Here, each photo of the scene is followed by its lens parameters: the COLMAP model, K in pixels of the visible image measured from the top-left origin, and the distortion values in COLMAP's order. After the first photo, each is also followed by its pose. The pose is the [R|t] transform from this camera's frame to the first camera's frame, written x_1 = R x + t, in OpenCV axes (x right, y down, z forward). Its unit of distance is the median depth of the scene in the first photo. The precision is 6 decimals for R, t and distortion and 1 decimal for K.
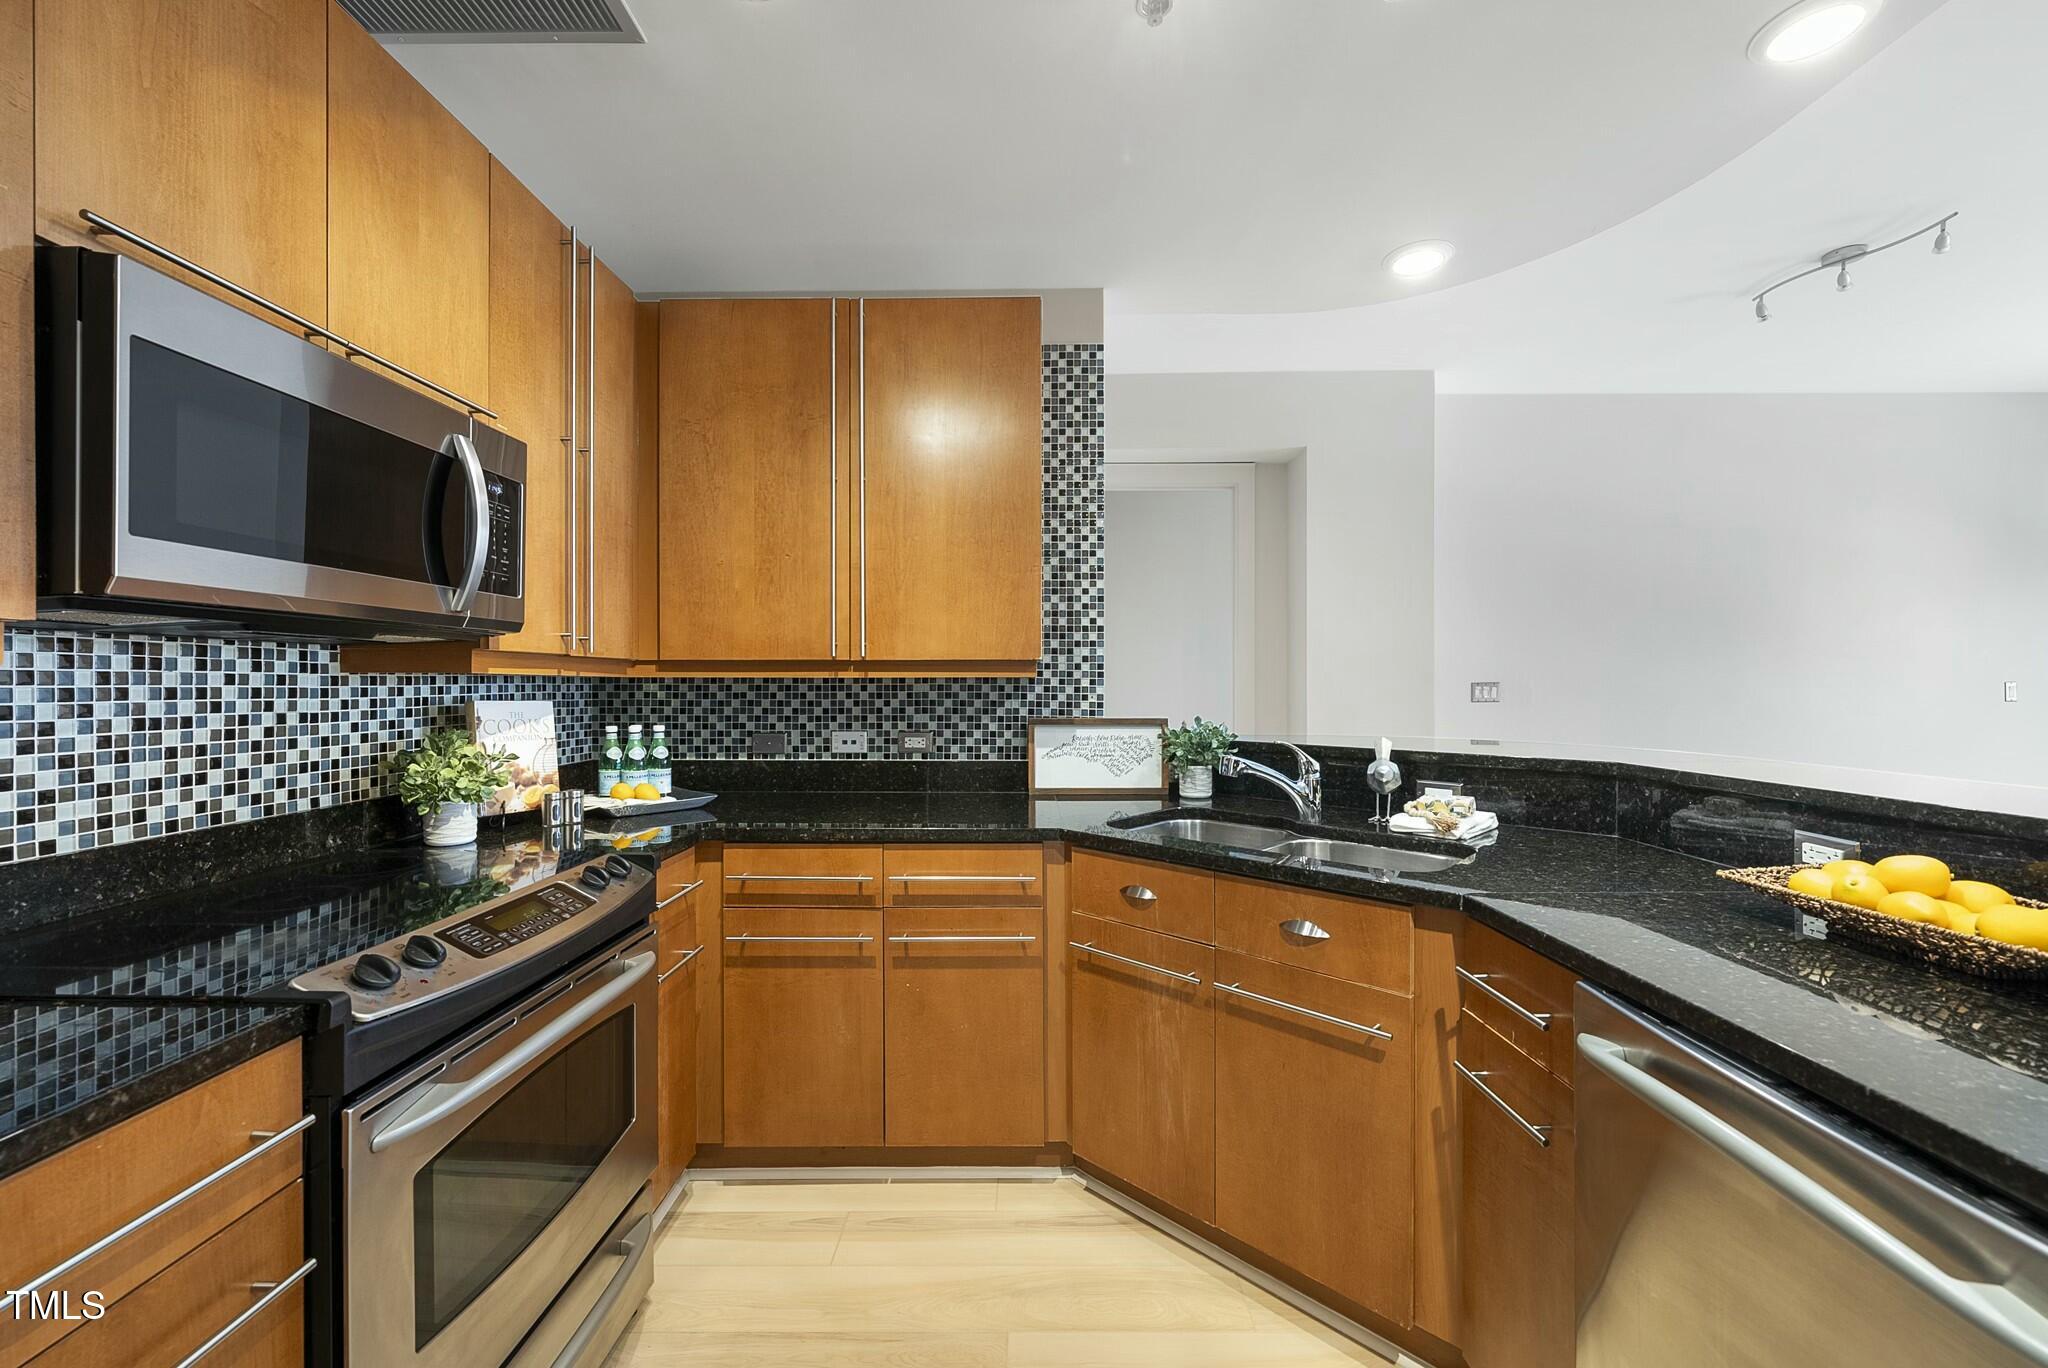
lens RADIAL K [[783.1, 0, 1034.2], [0, 783.1, 687.4], [0, 0, 1]] dist [-0.002317, -0.000390]
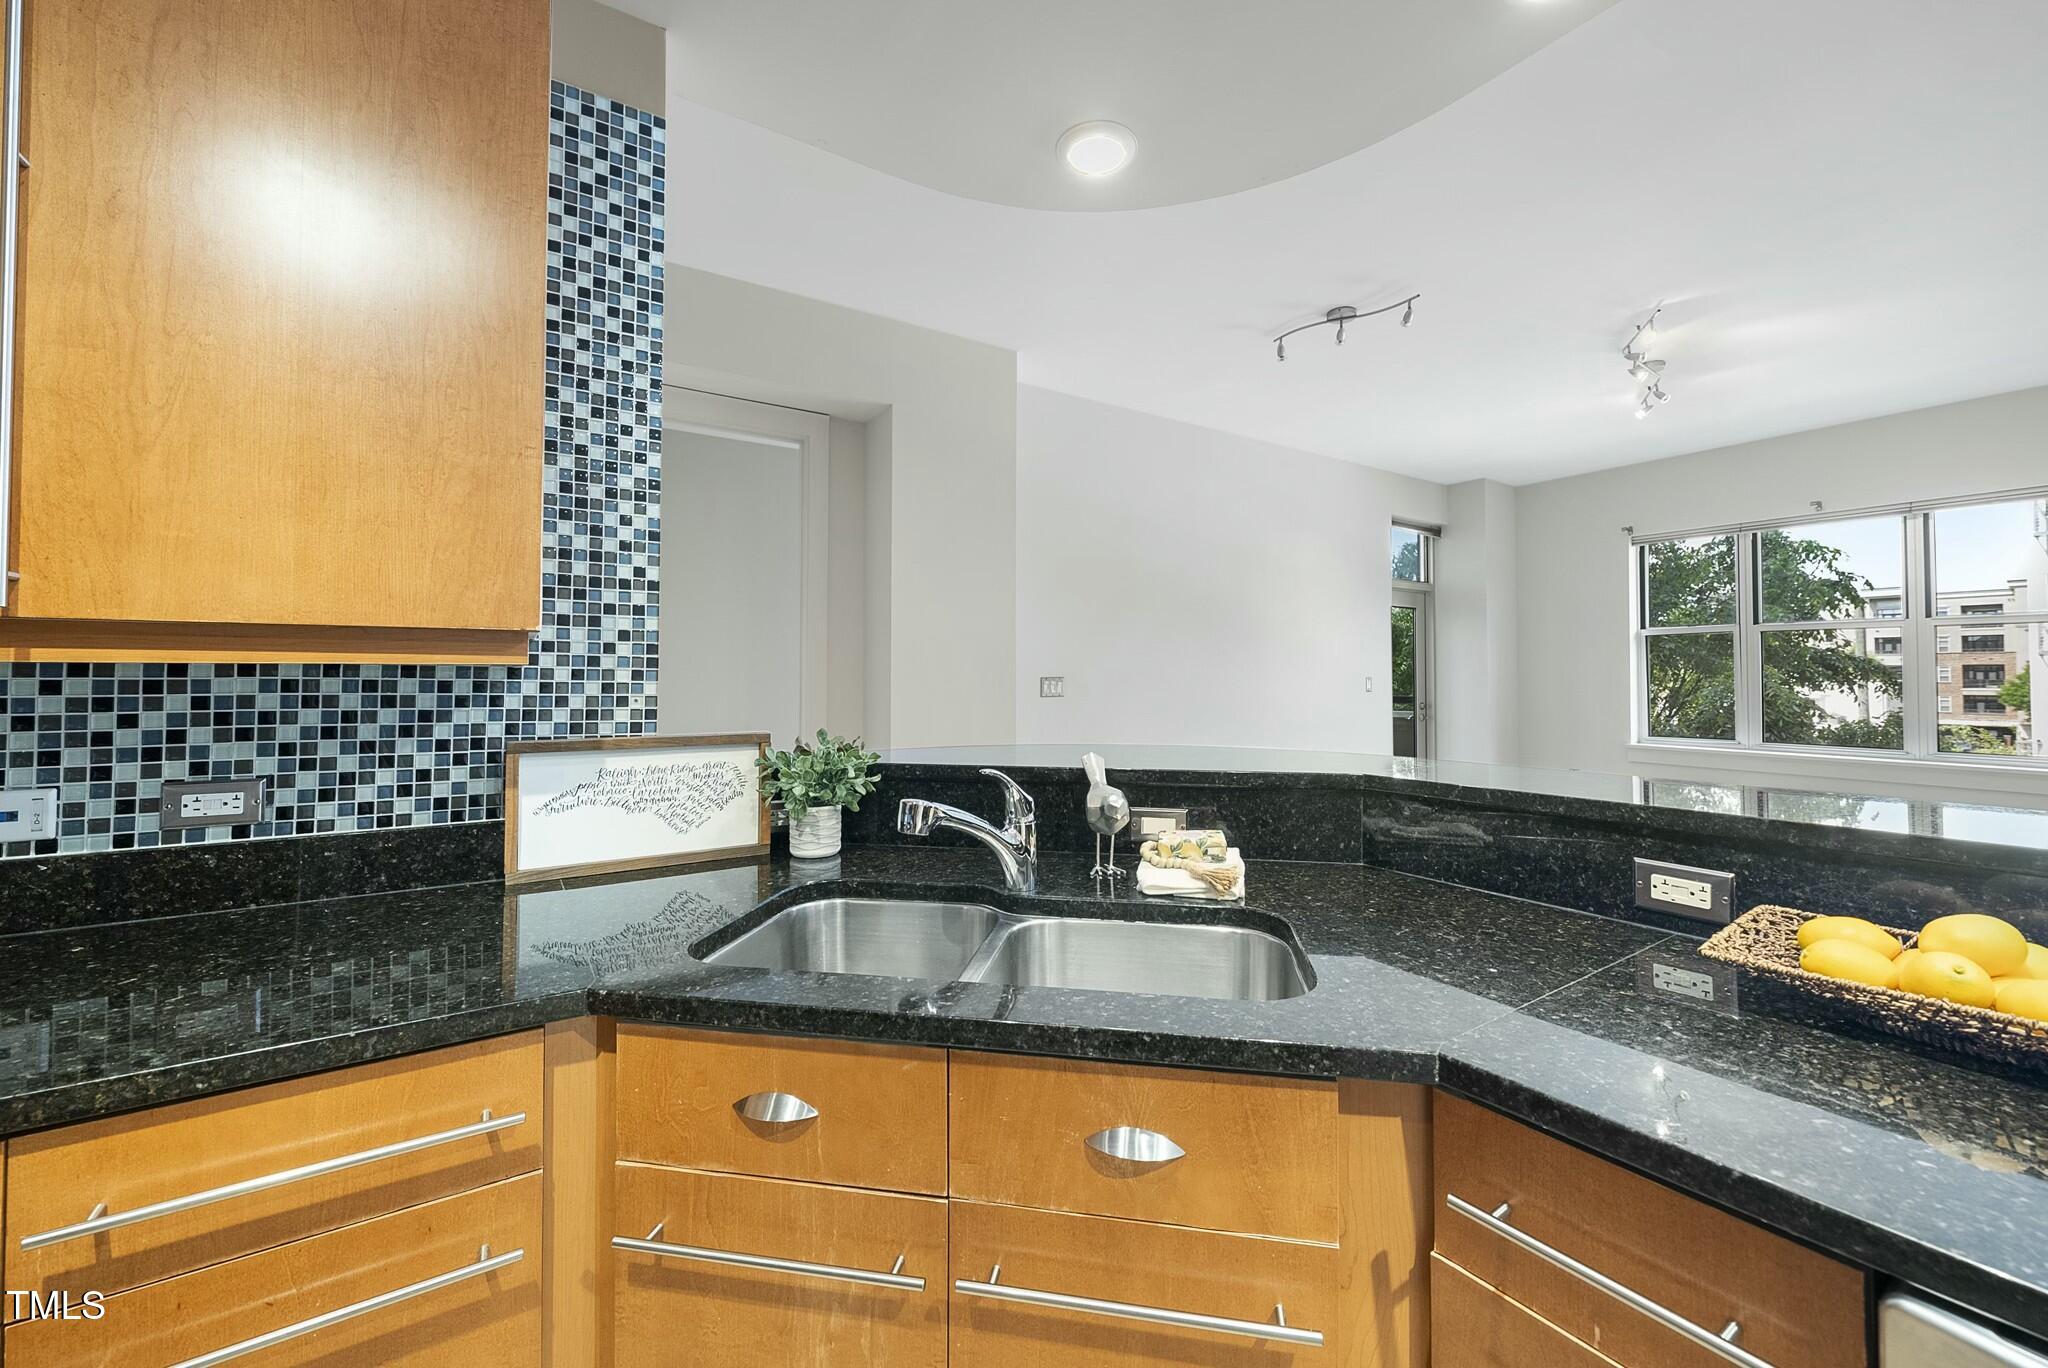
lens RADIAL K [[783.1, 0, 1024.0], [0, 783.1, 658.4], [0, 0, 1]] dist [-0.002317, -0.000390]
pose [[0.833575, 0.014712, 0.552210, -0.008317], [0.001327, 0.999589, -0.028634, -0.002119], [-0.552404, 0.024601, 0.833213, 0.350542]]
